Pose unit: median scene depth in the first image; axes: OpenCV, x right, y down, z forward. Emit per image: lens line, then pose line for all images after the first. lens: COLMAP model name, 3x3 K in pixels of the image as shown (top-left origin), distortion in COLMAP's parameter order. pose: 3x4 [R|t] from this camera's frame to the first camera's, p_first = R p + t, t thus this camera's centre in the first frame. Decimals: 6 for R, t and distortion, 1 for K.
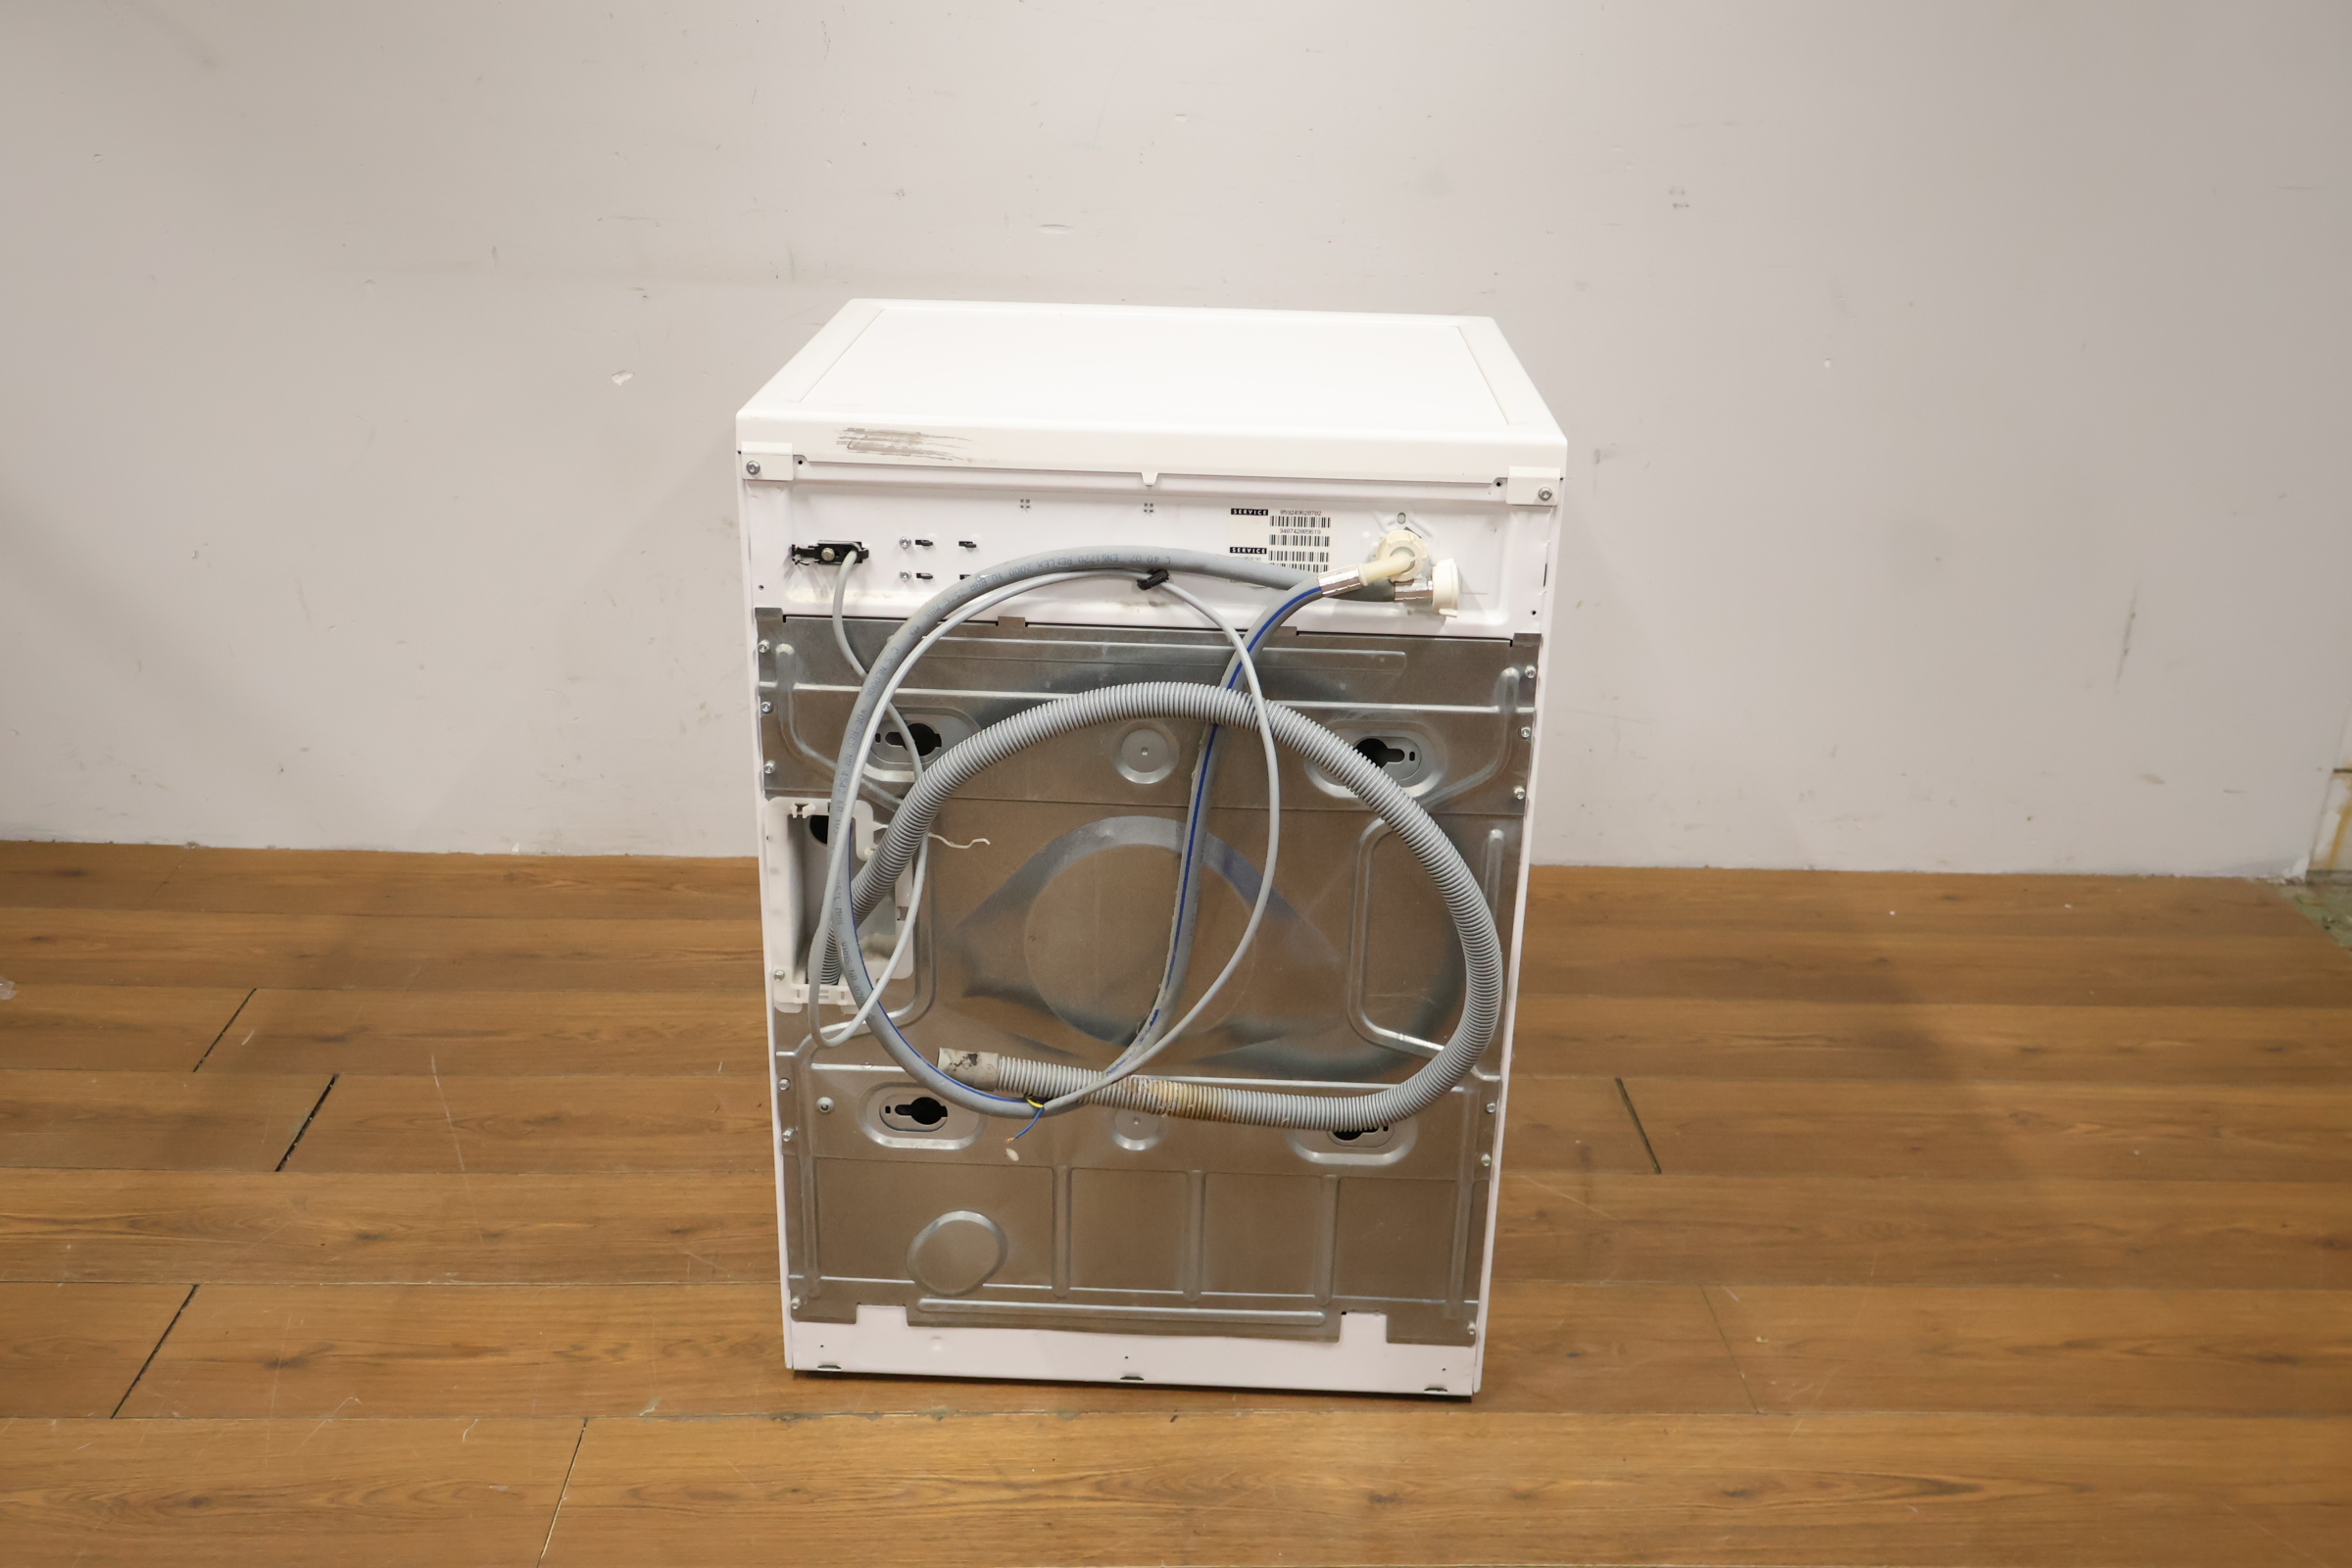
lens RADIAL K [[2160.5, 0, 1182.9], [0, 2160.5, 791.0], [0, 0, 1]] dist [-0.001625, 0.000000]
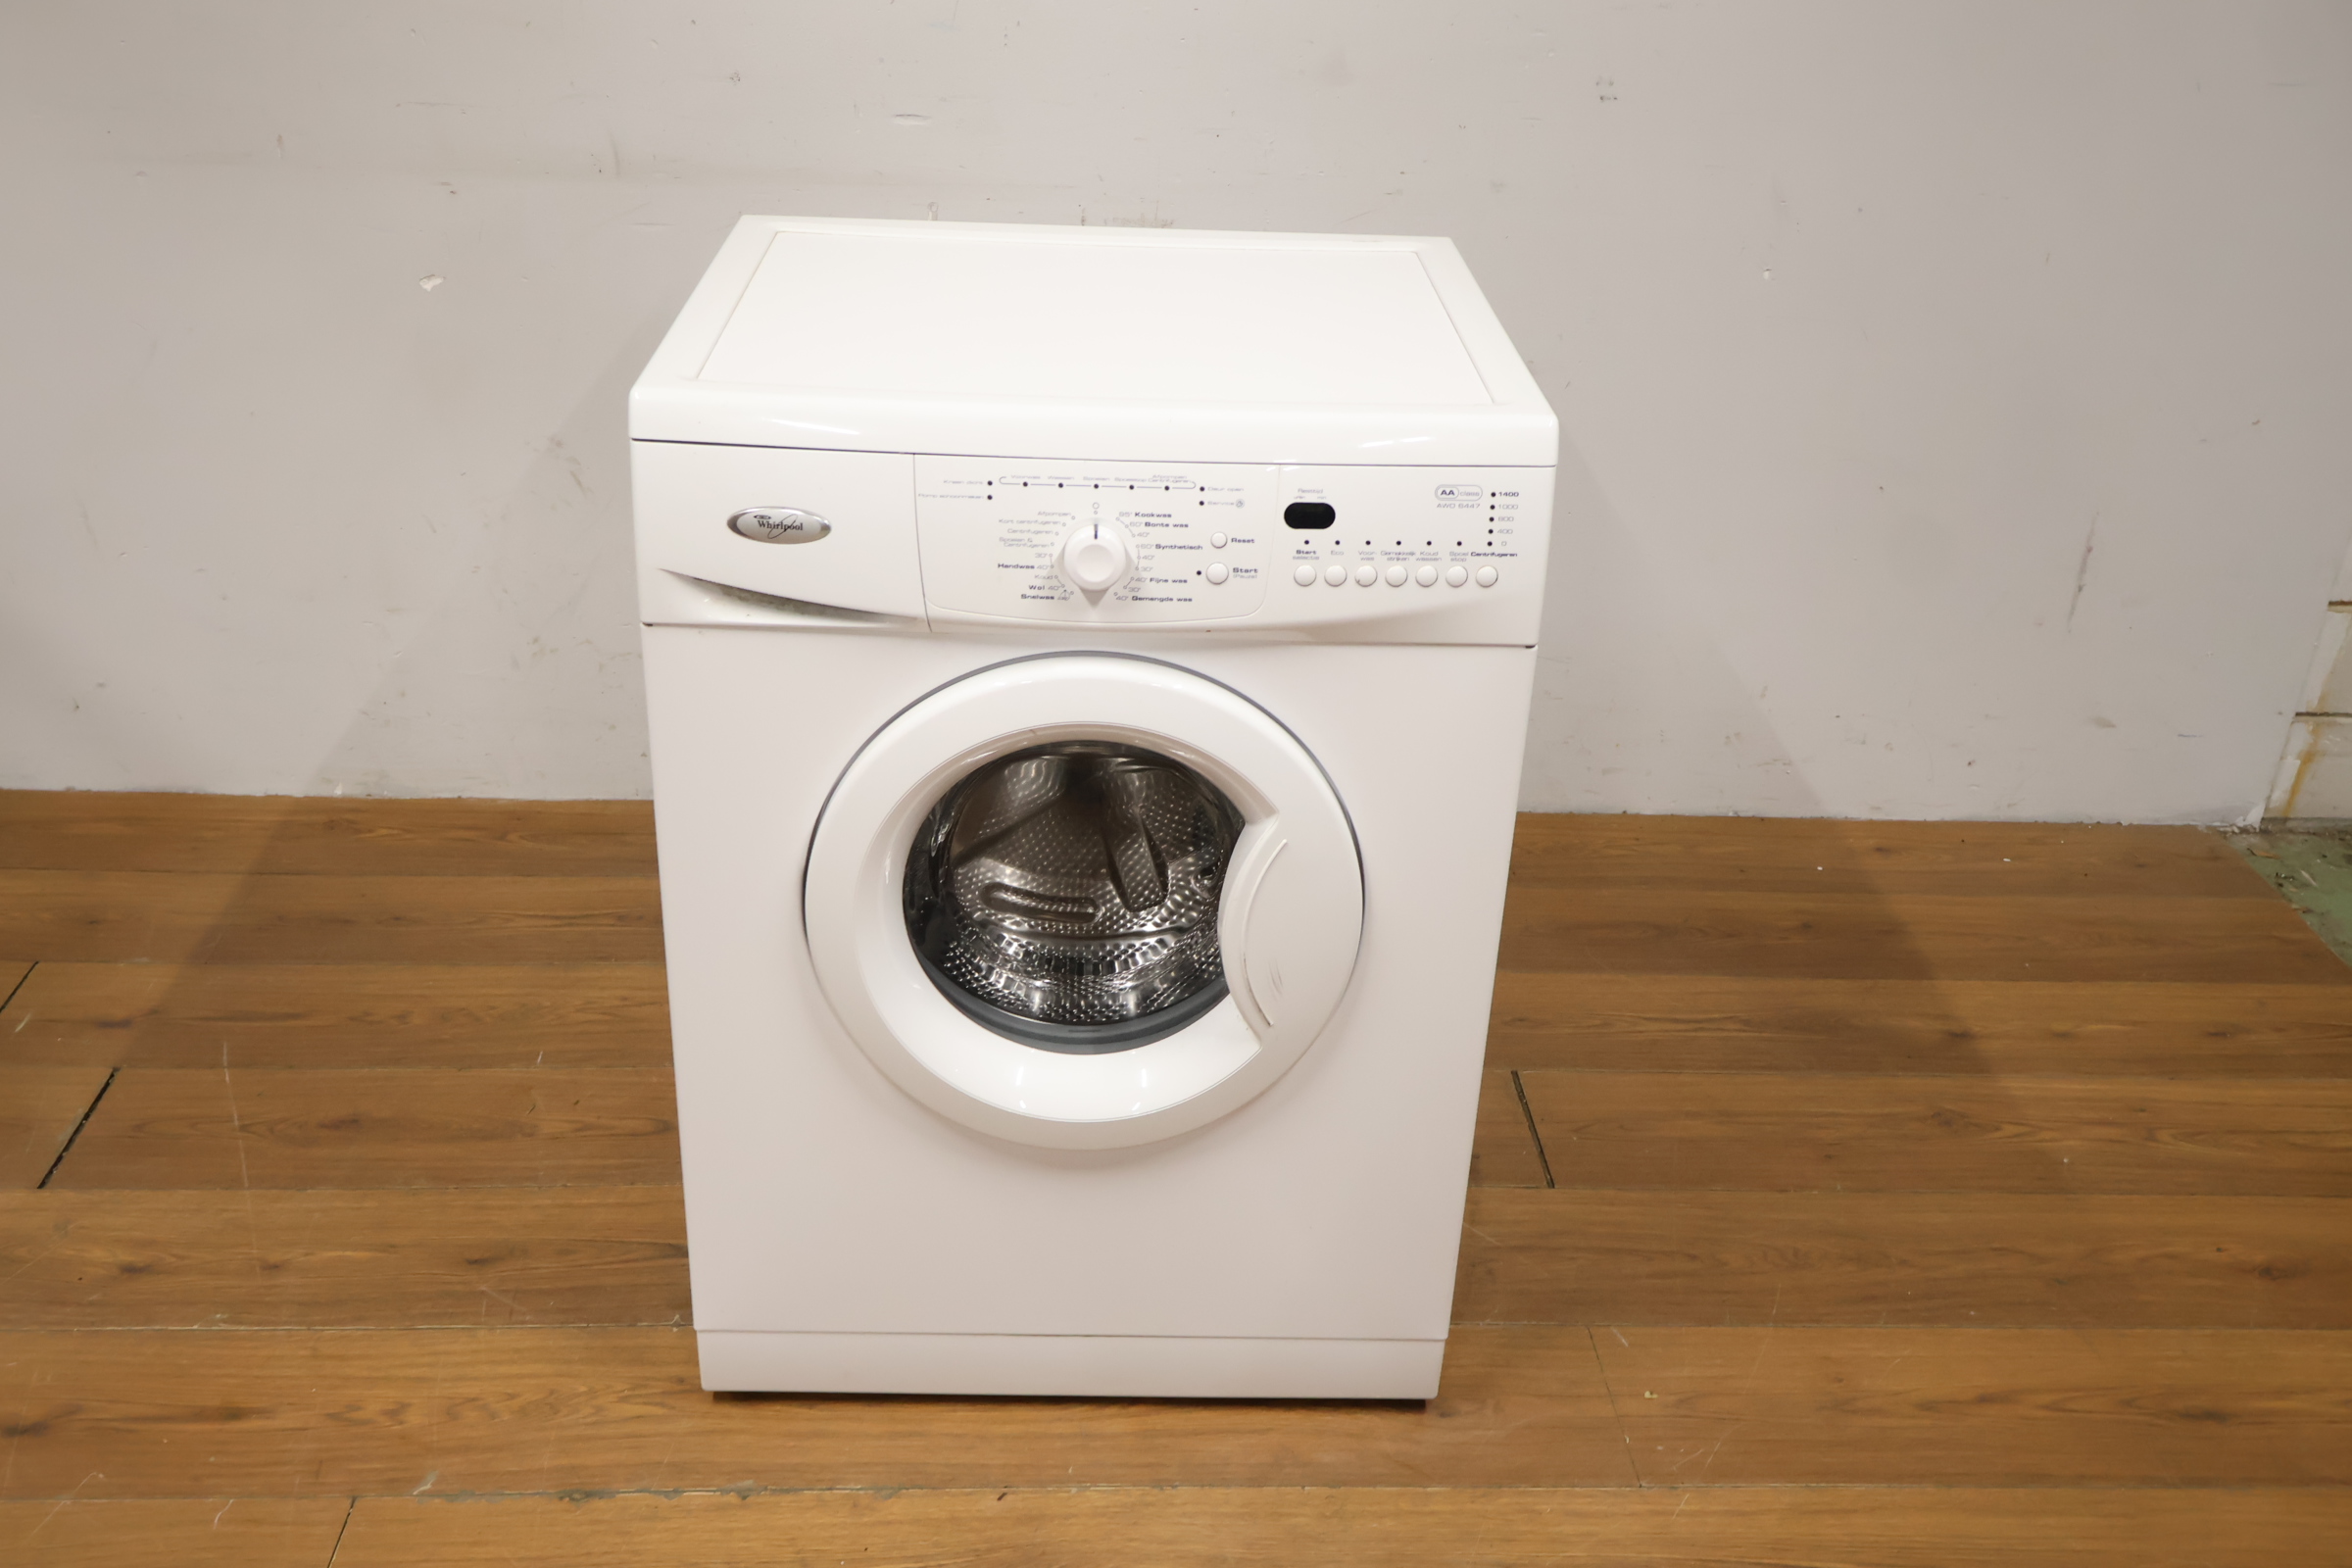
lens RADIAL K [[2160.5, 0, 1168.1], [0, 2160.5, 792.7], [0, 0, 1]] dist [-0.001625, 0.000000]
pose [[0.999897, 0.005646, 0.013203, 0.045810], [-0.006793, 0.996050, 0.088532, -0.076434], [-0.012651, -0.088613, 0.995986, 0.101411]]
